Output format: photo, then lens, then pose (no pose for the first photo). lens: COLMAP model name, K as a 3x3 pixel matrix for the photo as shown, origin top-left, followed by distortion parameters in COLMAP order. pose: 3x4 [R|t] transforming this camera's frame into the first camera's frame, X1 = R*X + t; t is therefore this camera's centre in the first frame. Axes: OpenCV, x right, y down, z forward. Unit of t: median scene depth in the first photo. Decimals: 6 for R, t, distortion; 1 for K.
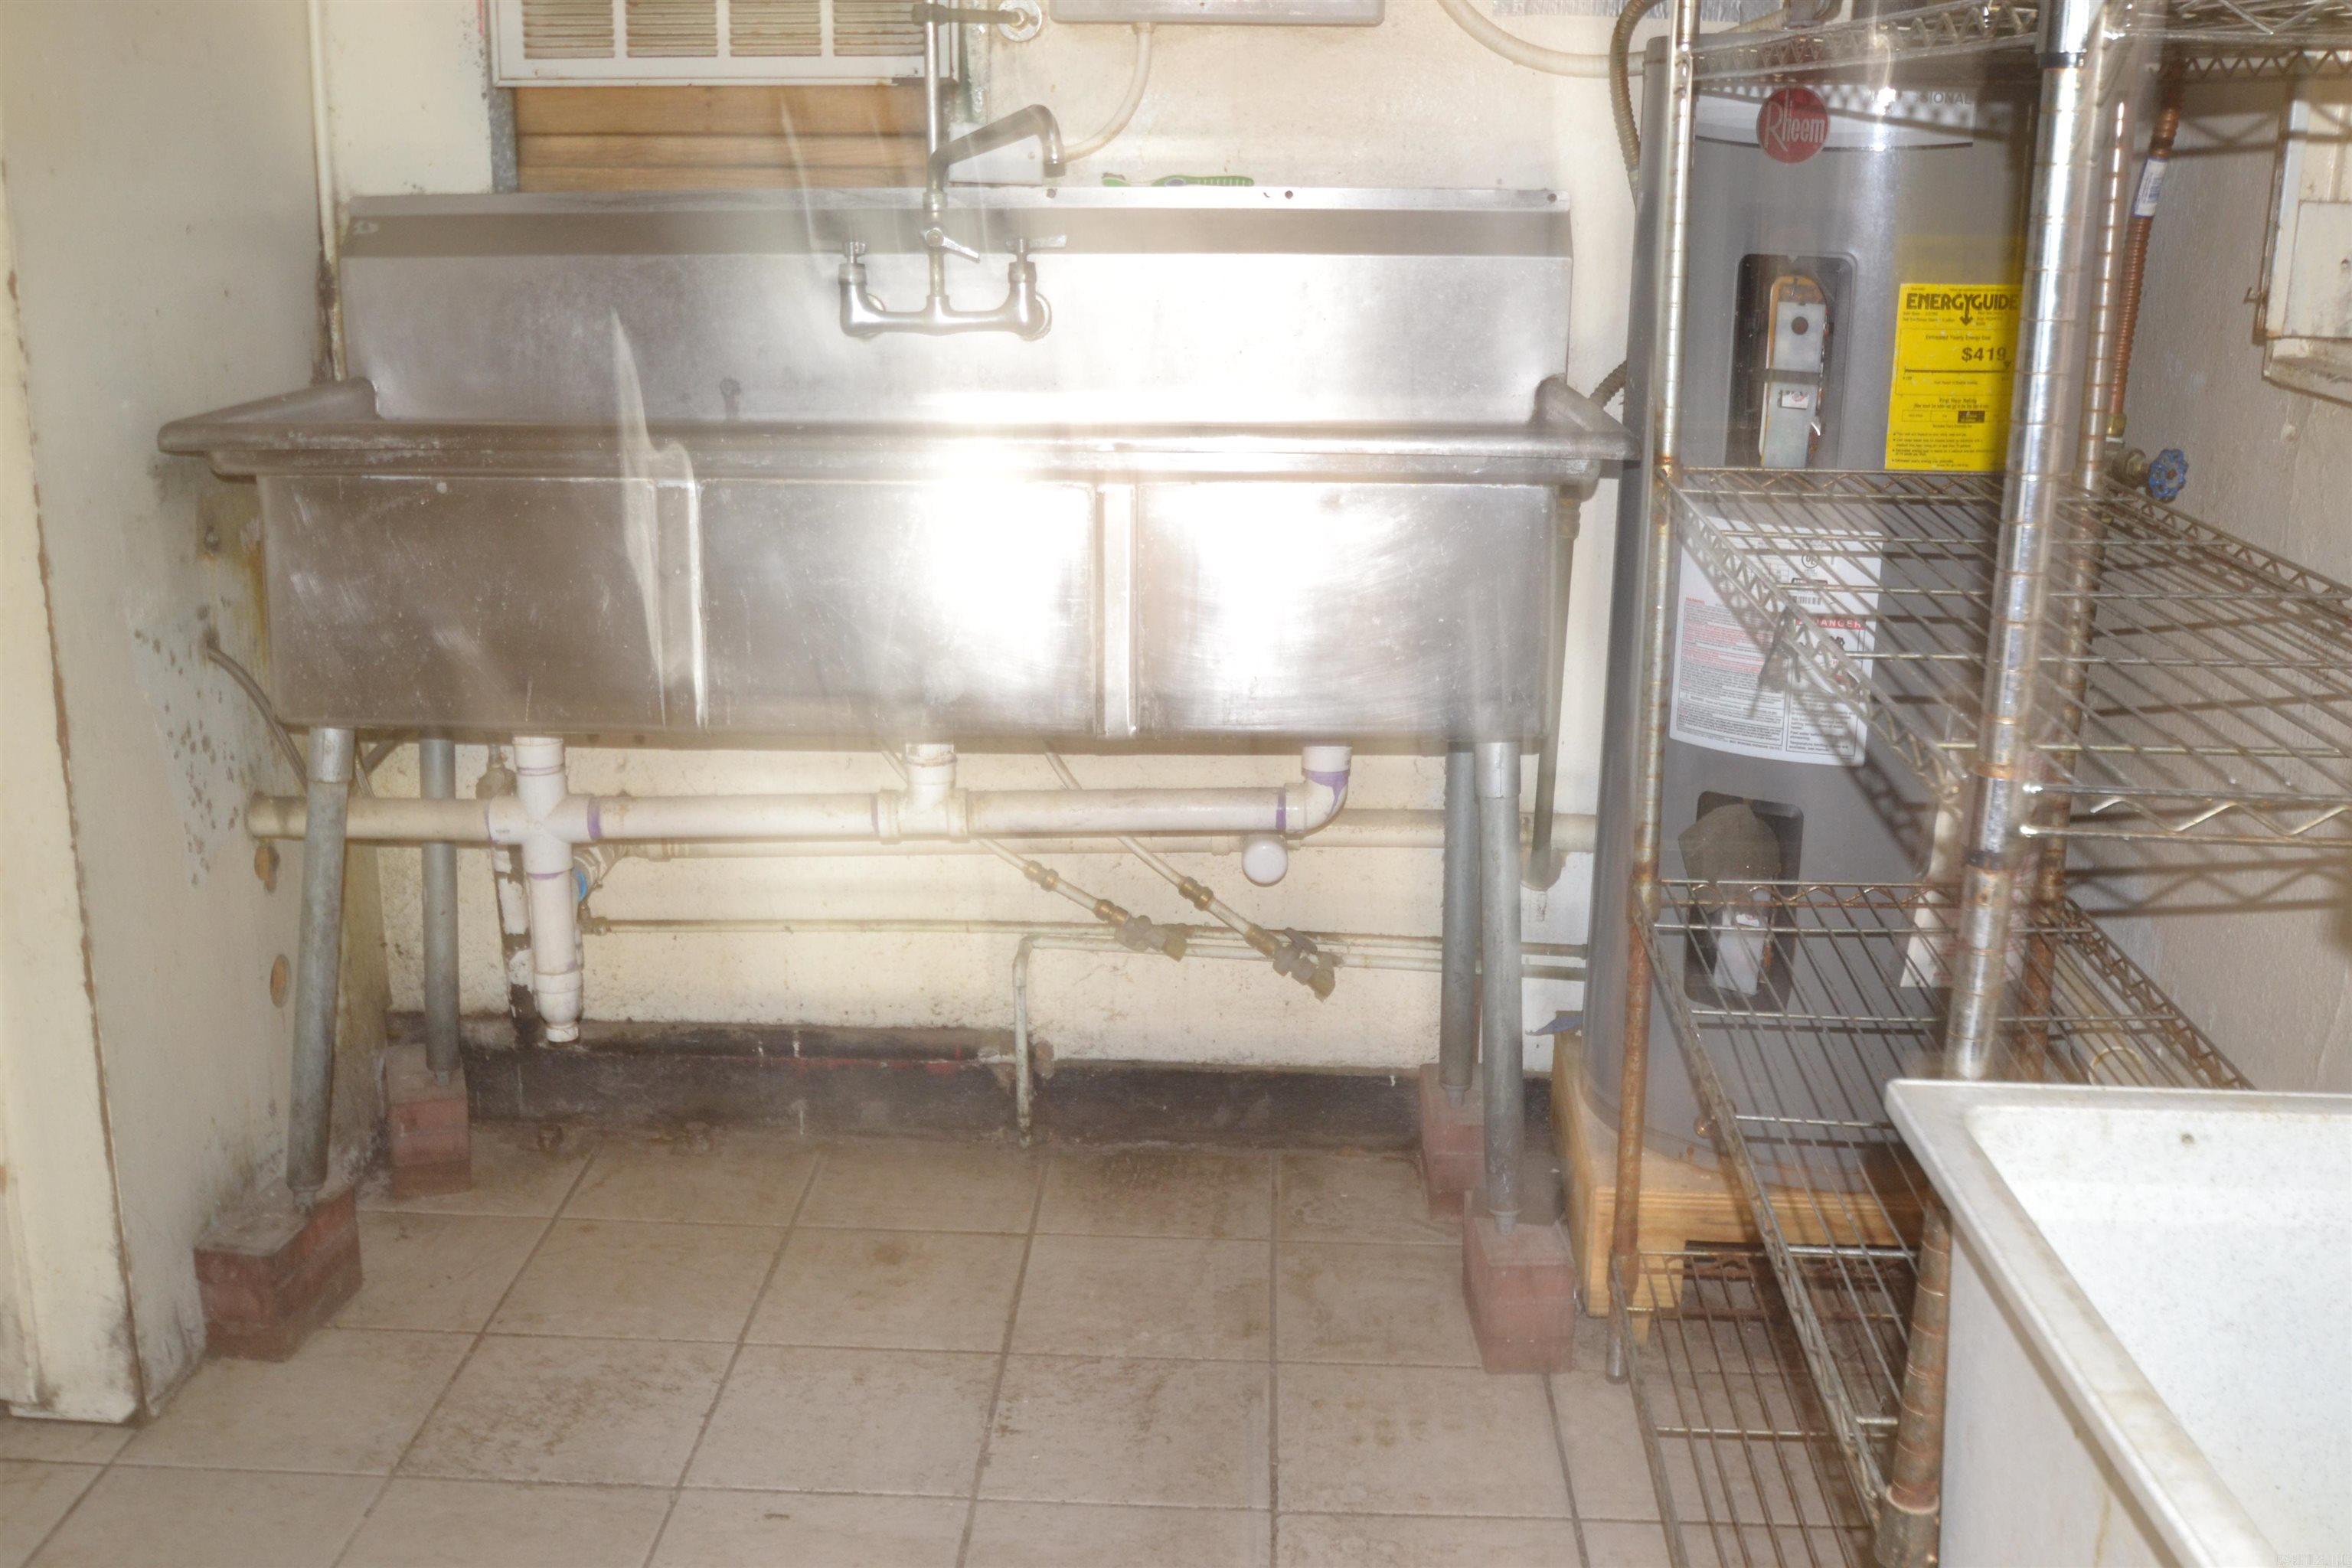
lens RADIAL K [[2378.7, 0, 1178.3], [0, 2378.7, 779.8], [0, 0, 1]] dist [-0.072162, 0.000000]
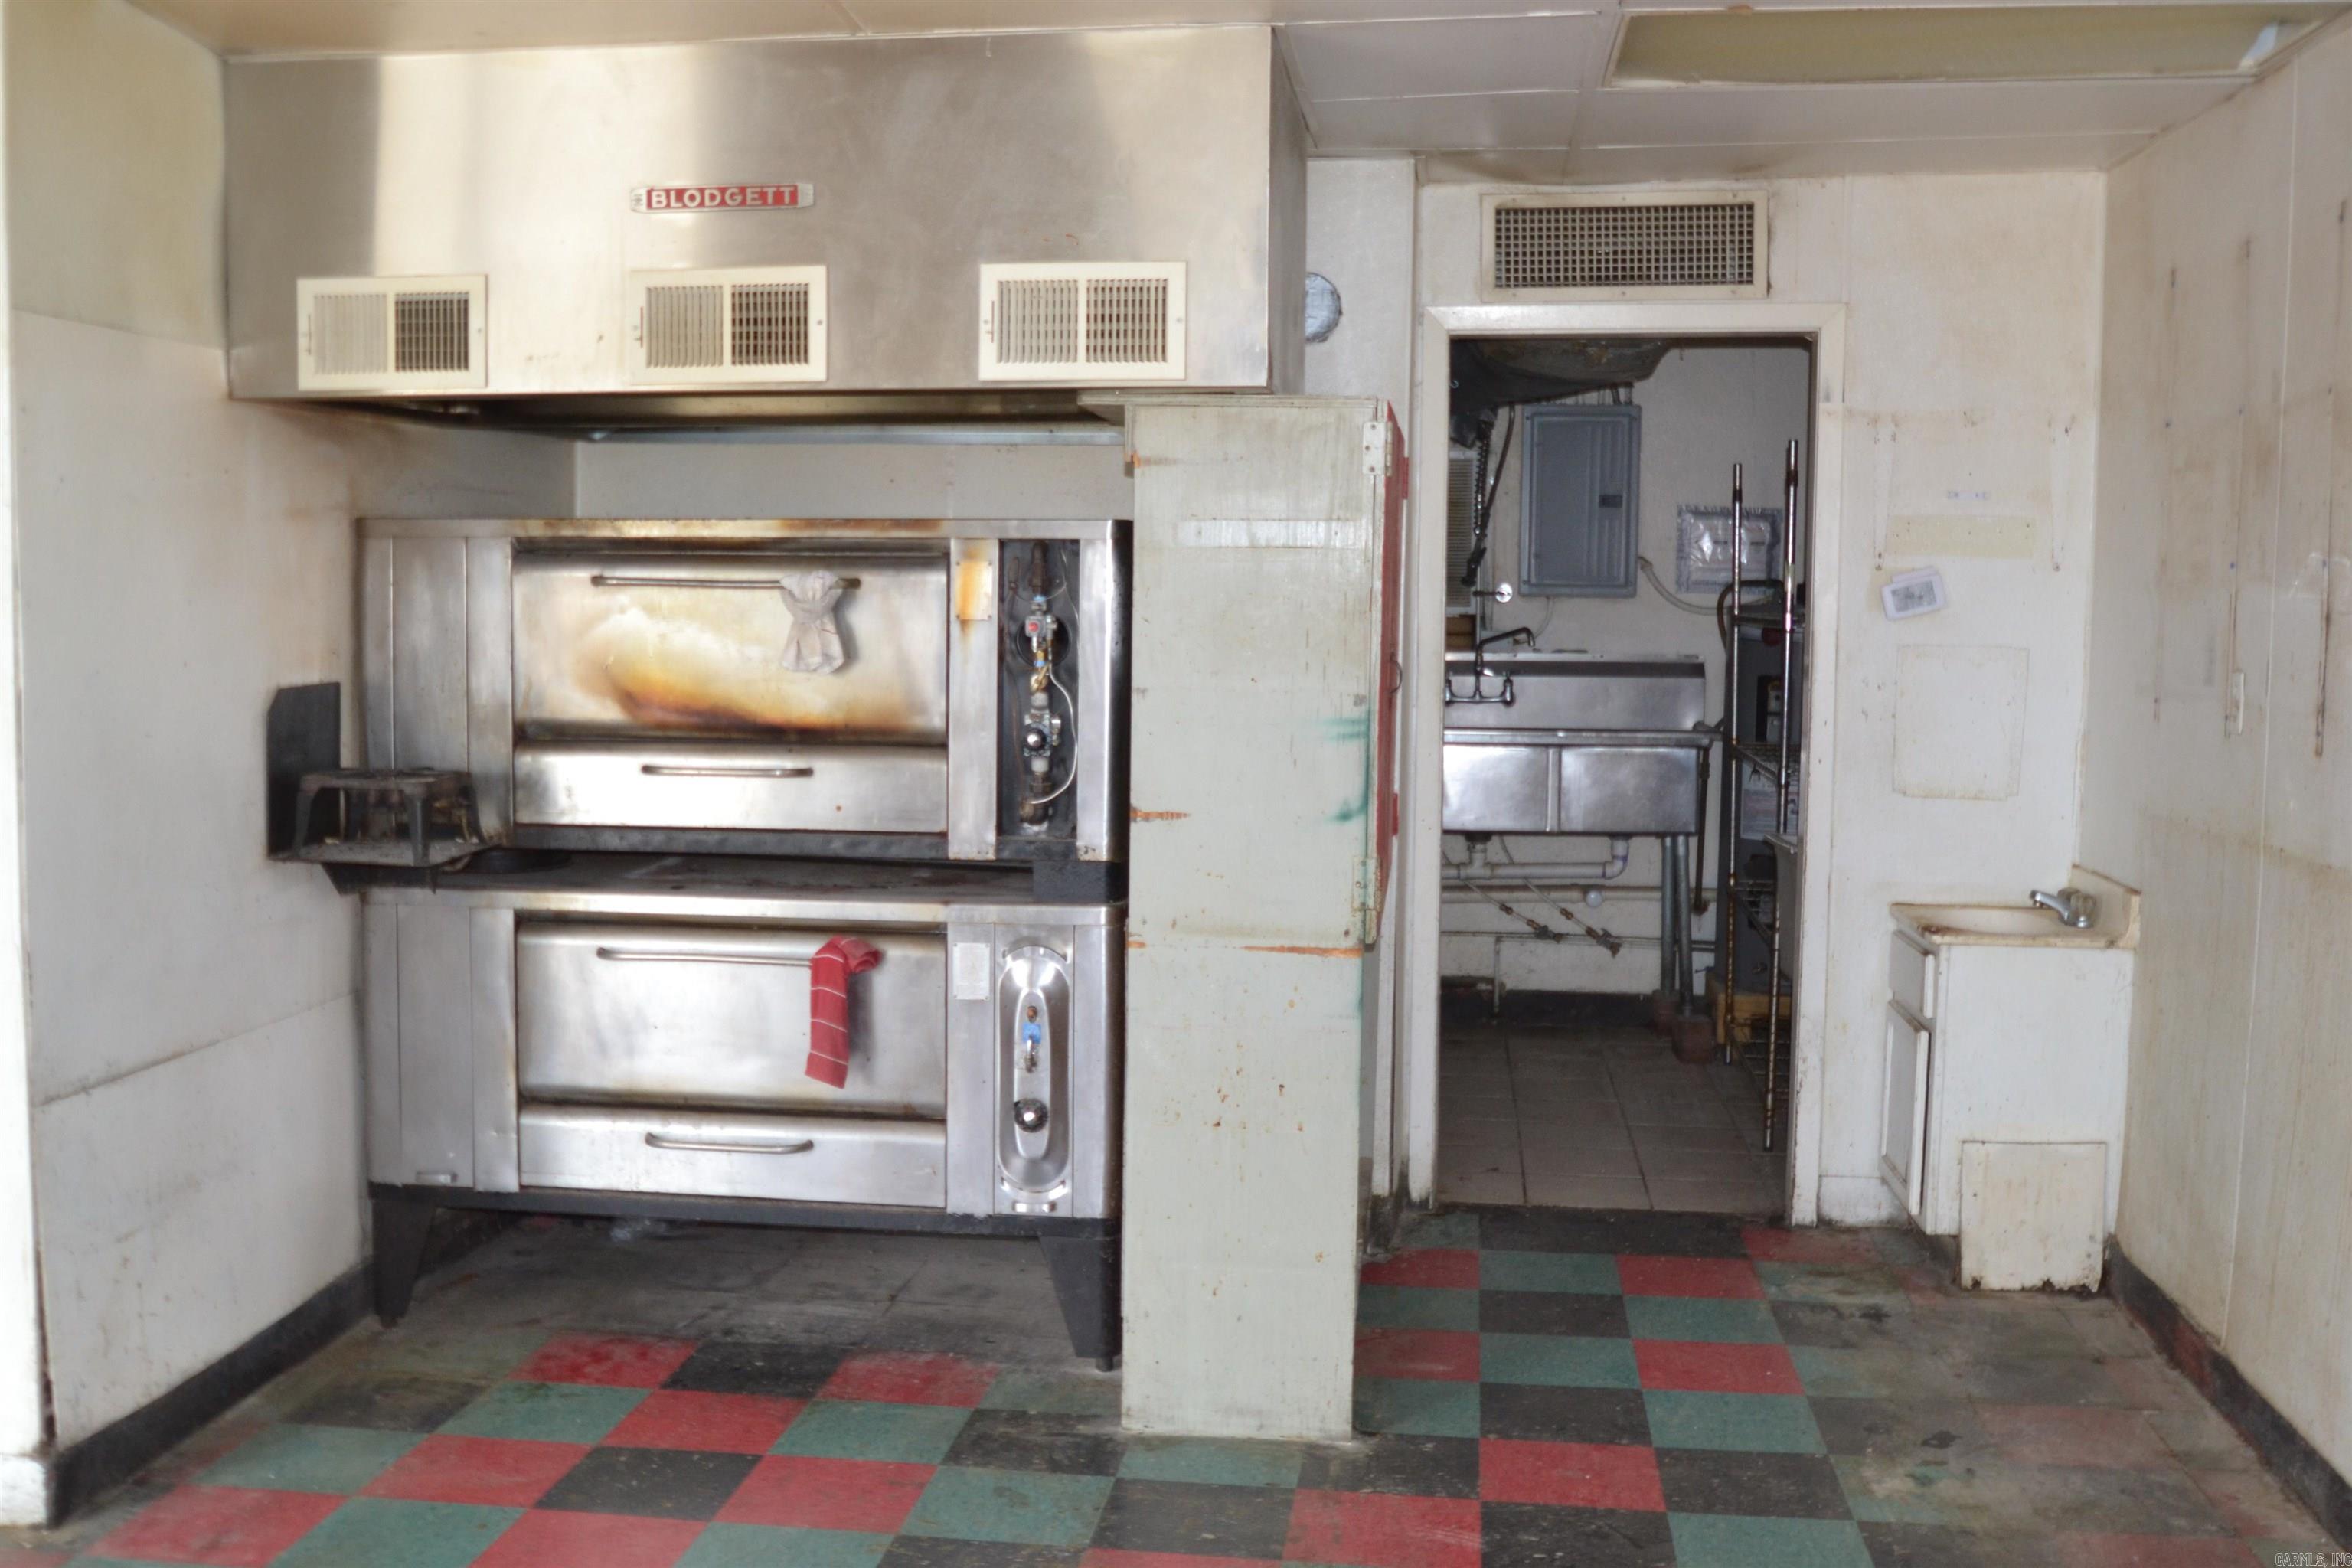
lens RADIAL K [[2378.7, 0, 1173.2], [0, 2378.7, 785.2], [0, 0, 1]] dist [-0.072162, 0.000000]
pose [[0.997167, 0.007426, -0.074854, -0.236490], [-0.022782, 0.978192, -0.206450, 0.471177], [0.071688, 0.207570, 0.975590, -1.663776]]
